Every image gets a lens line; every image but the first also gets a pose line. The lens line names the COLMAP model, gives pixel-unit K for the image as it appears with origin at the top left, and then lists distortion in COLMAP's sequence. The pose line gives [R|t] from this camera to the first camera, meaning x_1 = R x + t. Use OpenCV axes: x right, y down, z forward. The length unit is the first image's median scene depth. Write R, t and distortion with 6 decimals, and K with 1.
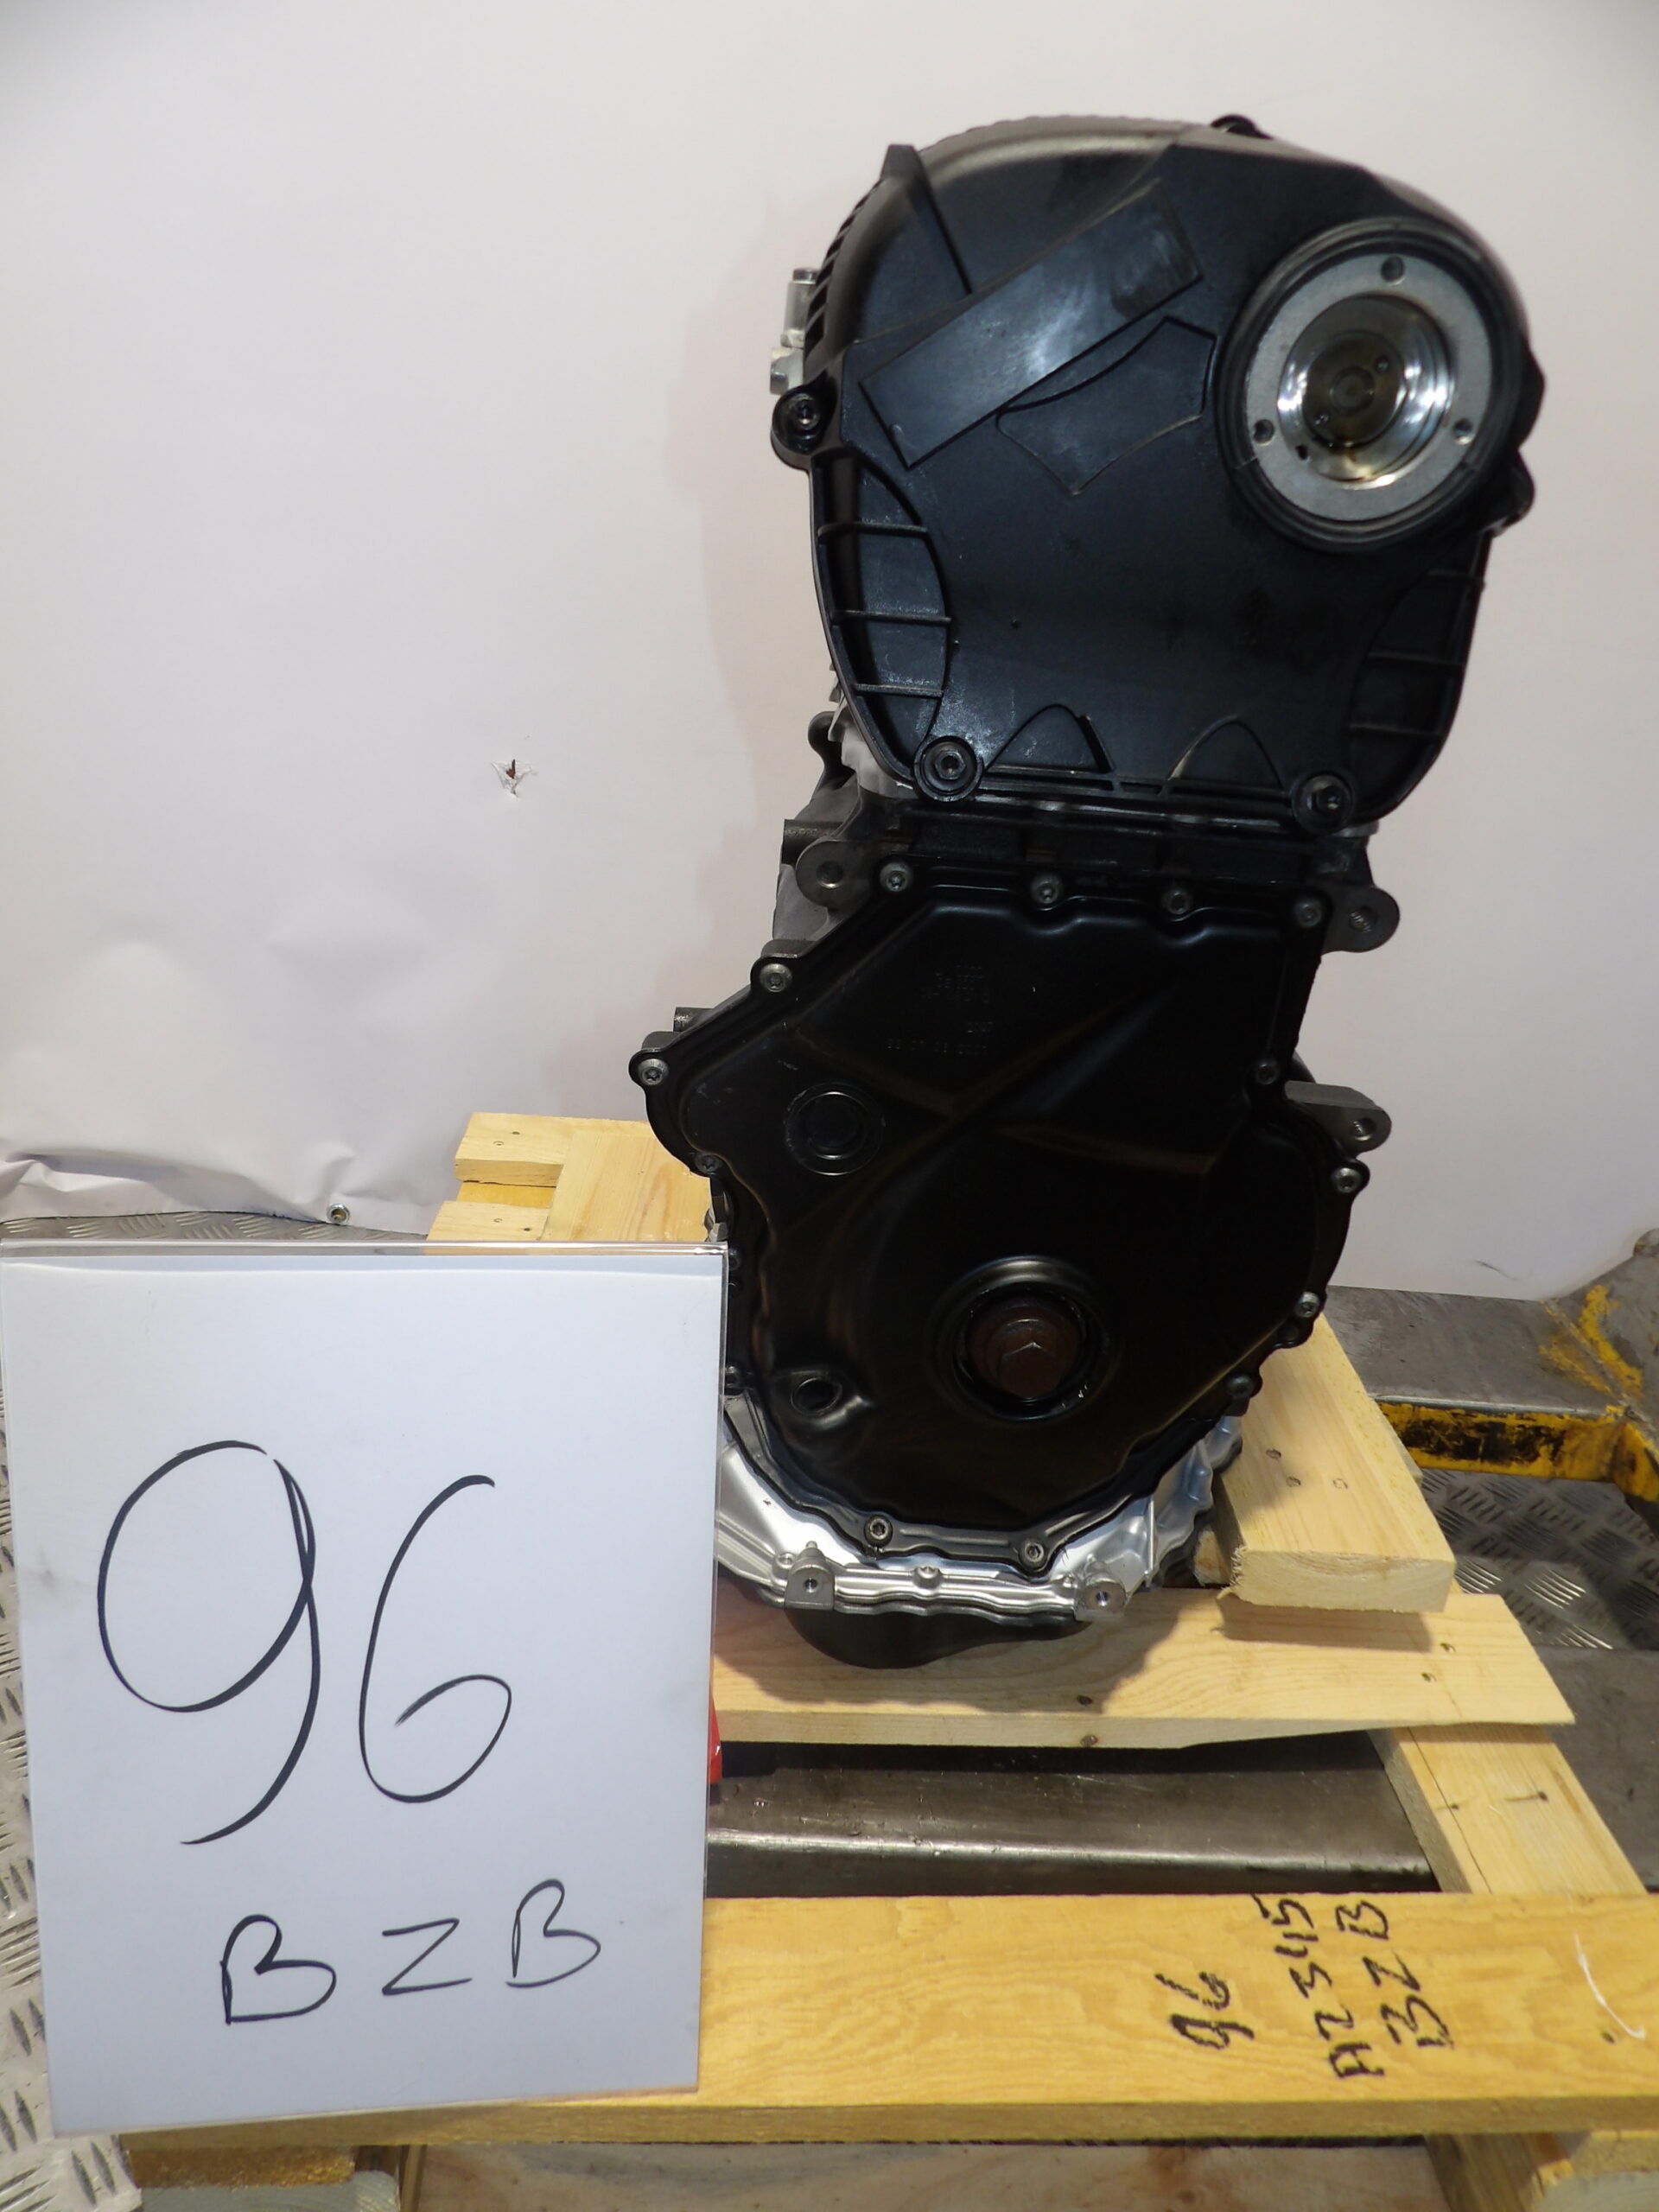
lens RADIAL K [[1519.6, 0, 829.5], [0, 1519.6, 1106.0], [0, 0, 1]] dist [-0.043005, 0.009118]
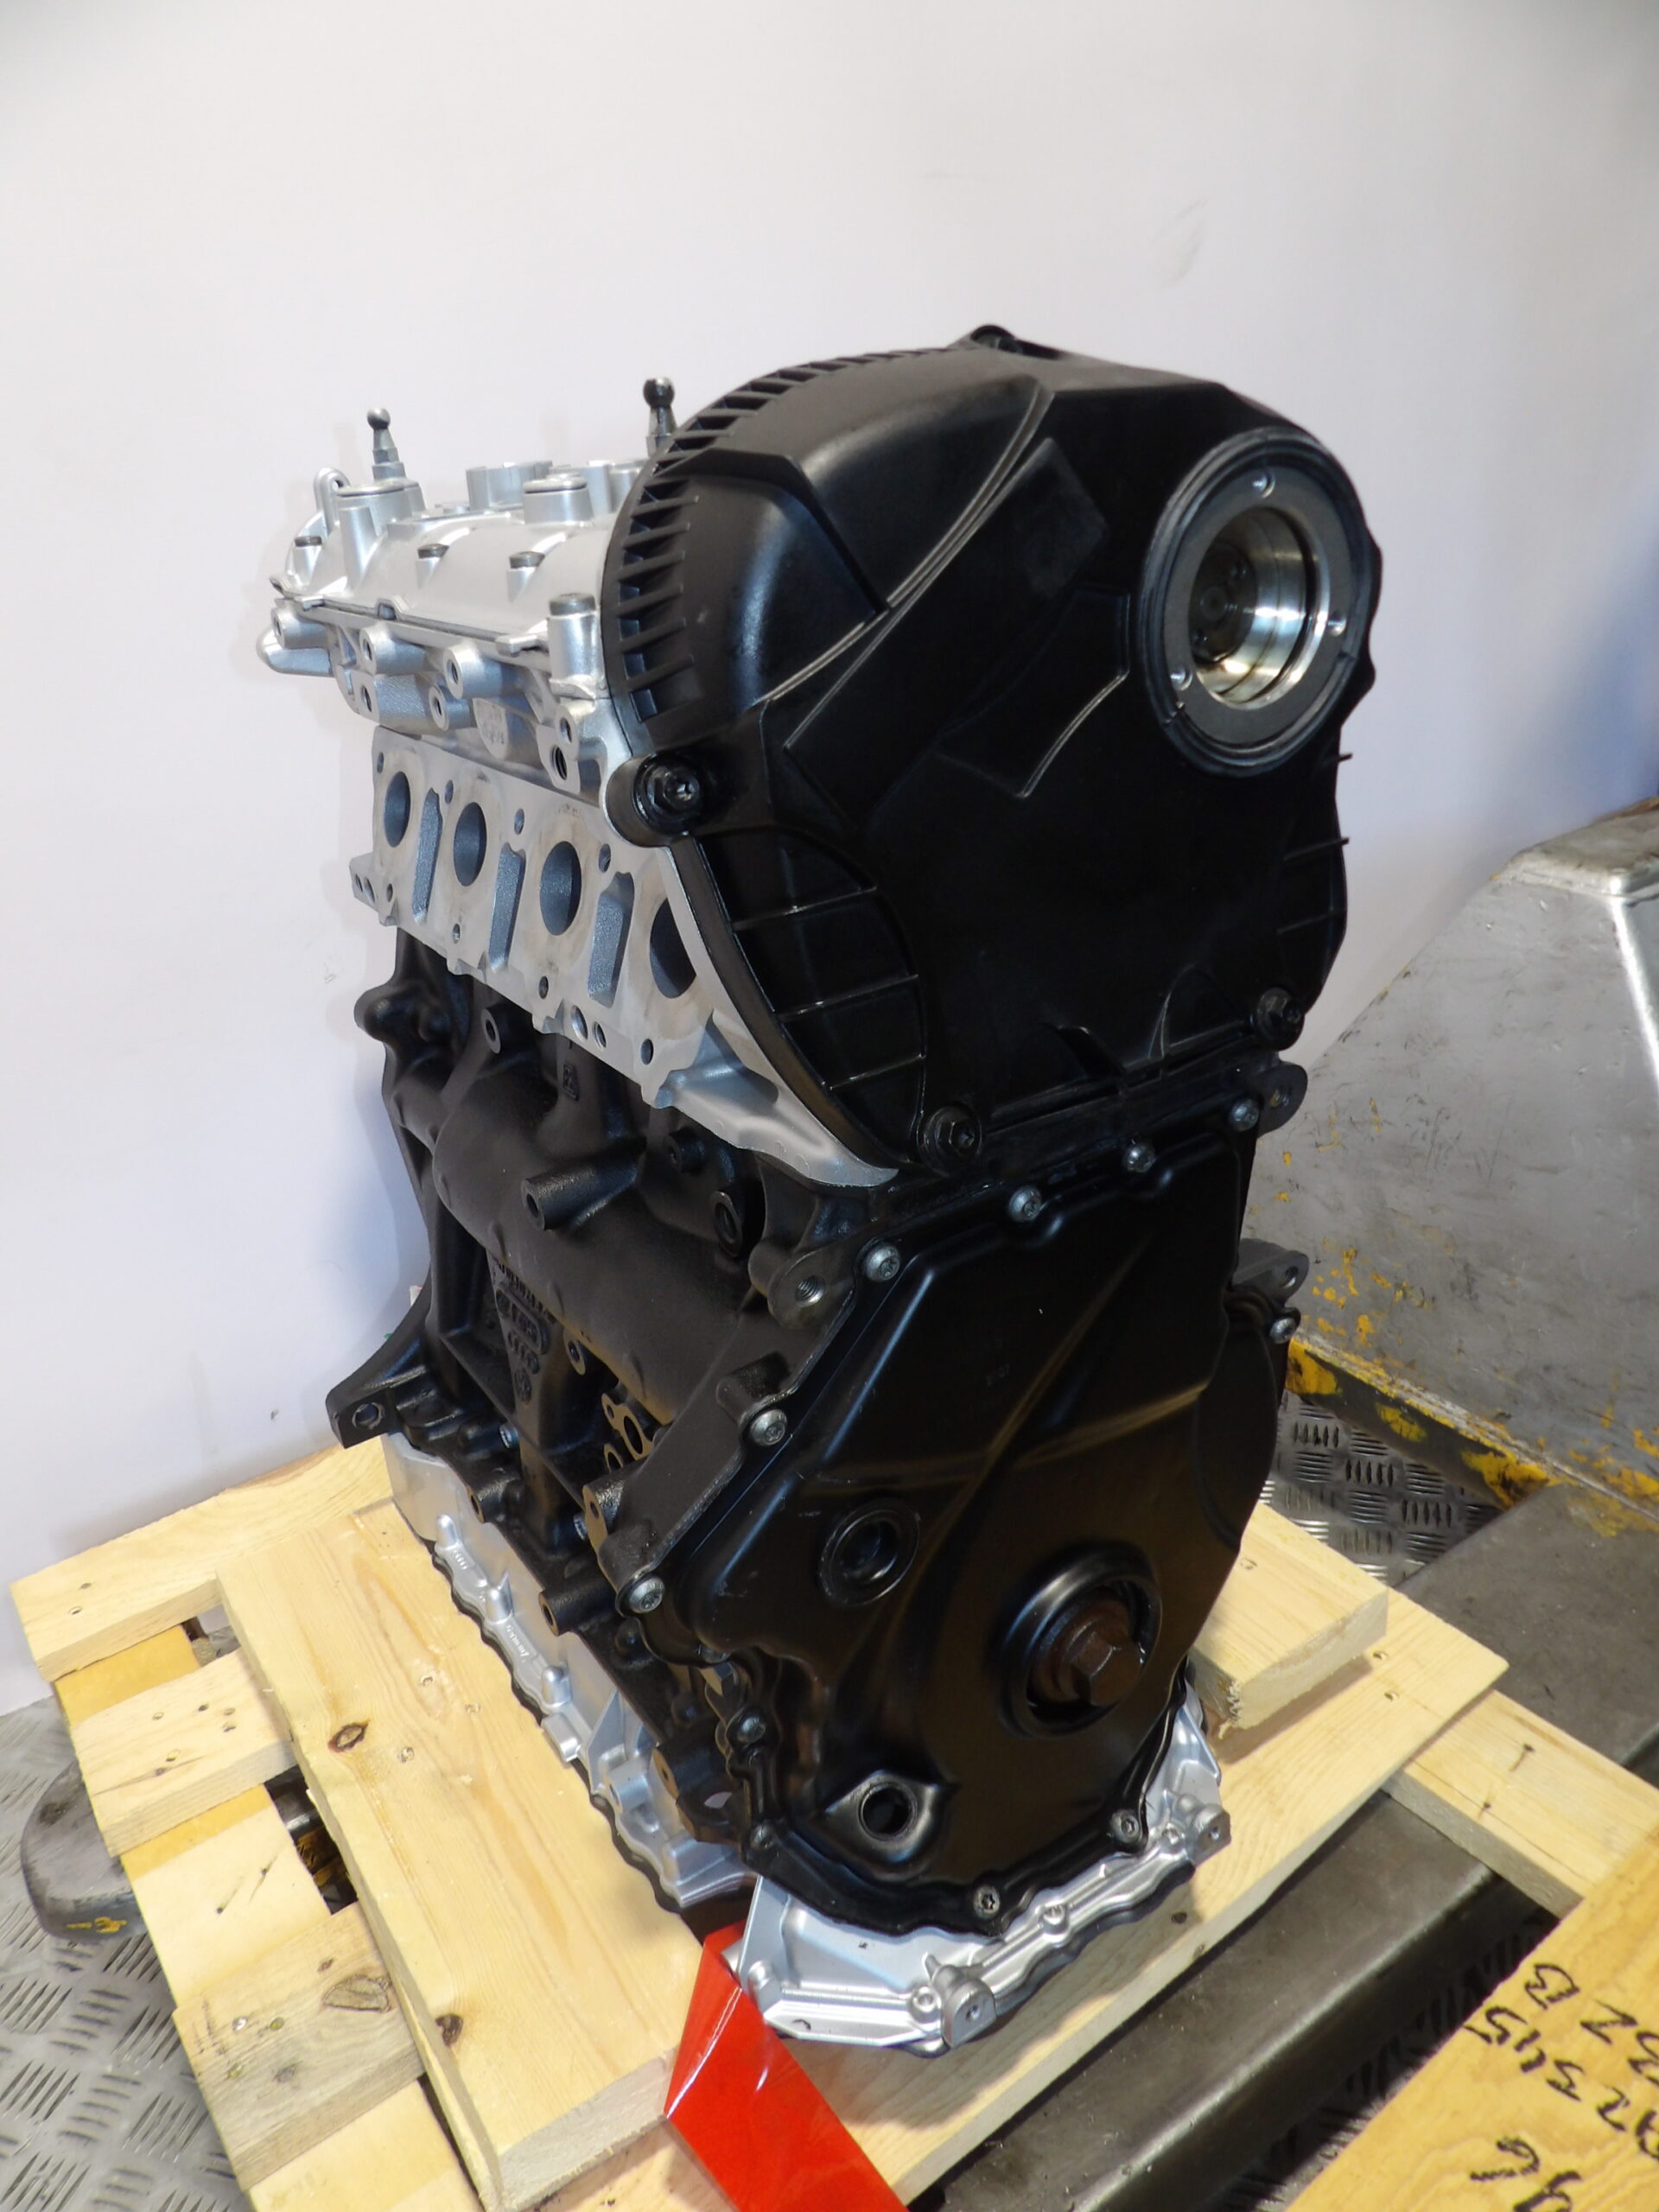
lens RADIAL K [[1519.6, 0, 829.5], [0, 1519.6, 1106.0], [0, 0, 1]] dist [-0.043005, 0.009118]
pose [[0.836194, -0.360016, 0.413725, -0.268904], [0.364526, 0.928469, 0.071179, -0.275363], [-0.409756, 0.091294, 0.907615, 0.231847]]
